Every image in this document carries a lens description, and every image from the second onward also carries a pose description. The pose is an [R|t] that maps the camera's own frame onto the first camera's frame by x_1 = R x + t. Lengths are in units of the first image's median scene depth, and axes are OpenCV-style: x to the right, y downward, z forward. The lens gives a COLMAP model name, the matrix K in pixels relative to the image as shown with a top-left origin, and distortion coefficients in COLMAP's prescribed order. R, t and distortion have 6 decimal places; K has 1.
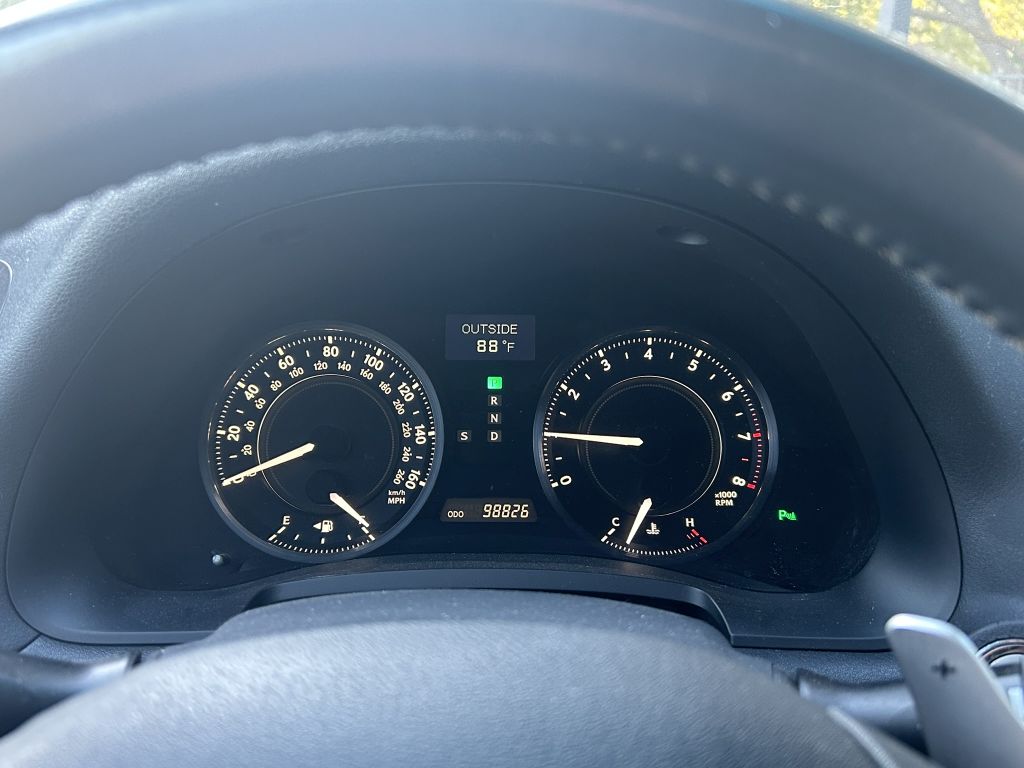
lens RADIAL K [[945.7, 0, 511.3], [0, 945.7, 381.2], [0, 0, 1]] dist [0.025398, 0.000000]
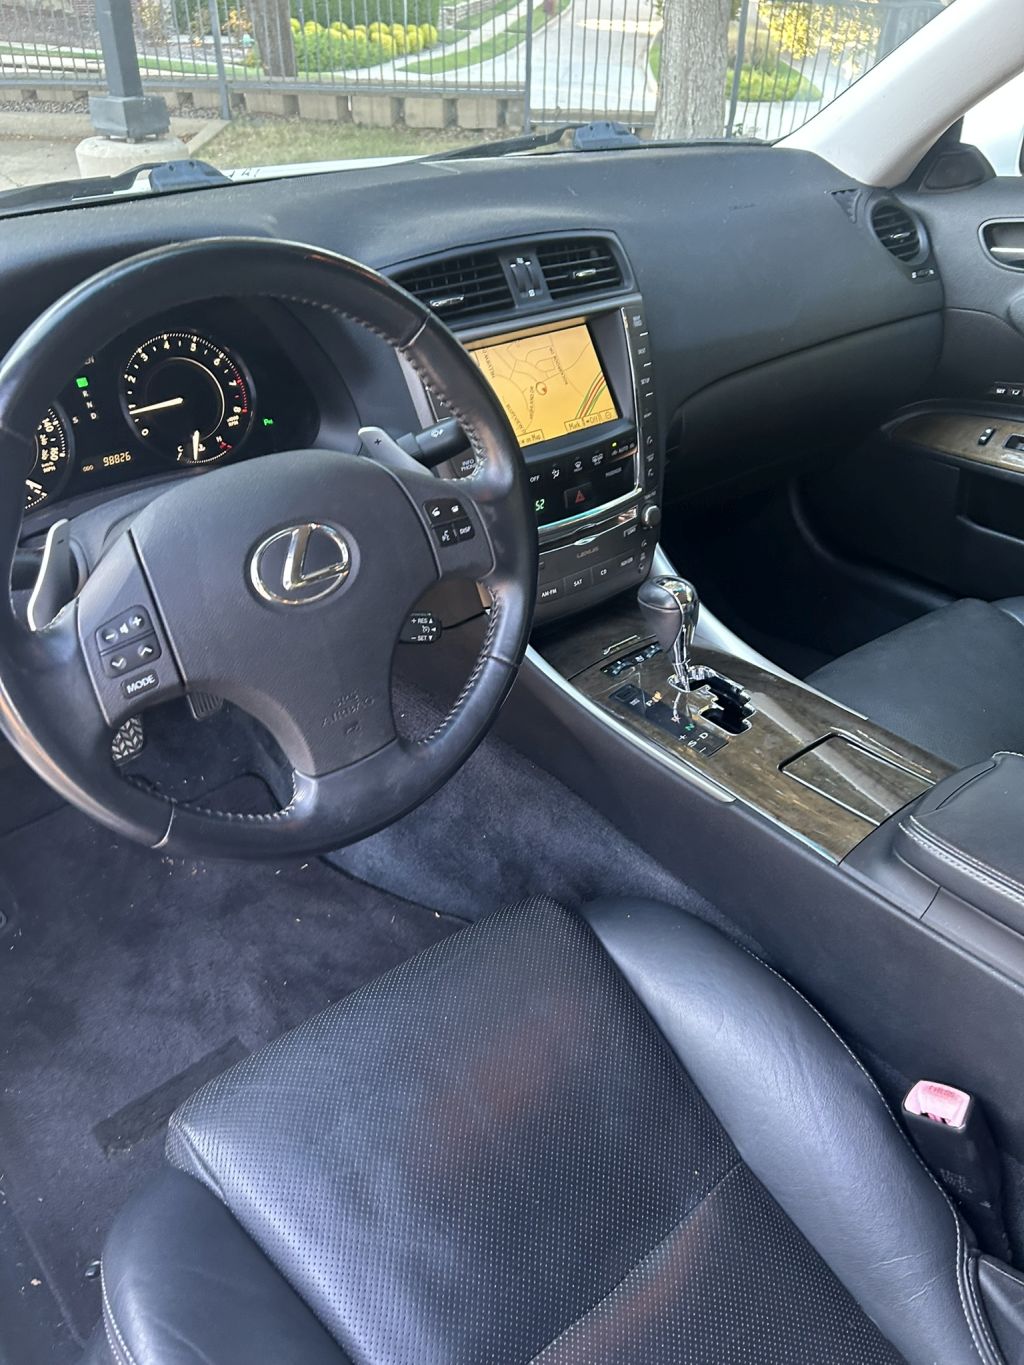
lens RADIAL K [[1027.5, 0, 510.4], [0, 1027.5, 681.7], [0, 0, 1]] dist [0.001892, 0.003594]
pose [[0.771706, -0.364670, 0.521044, -0.558682], [0.158548, 0.903723, 0.397678, -0.119494], [-0.615900, -0.224280, 0.755226, -0.893519]]
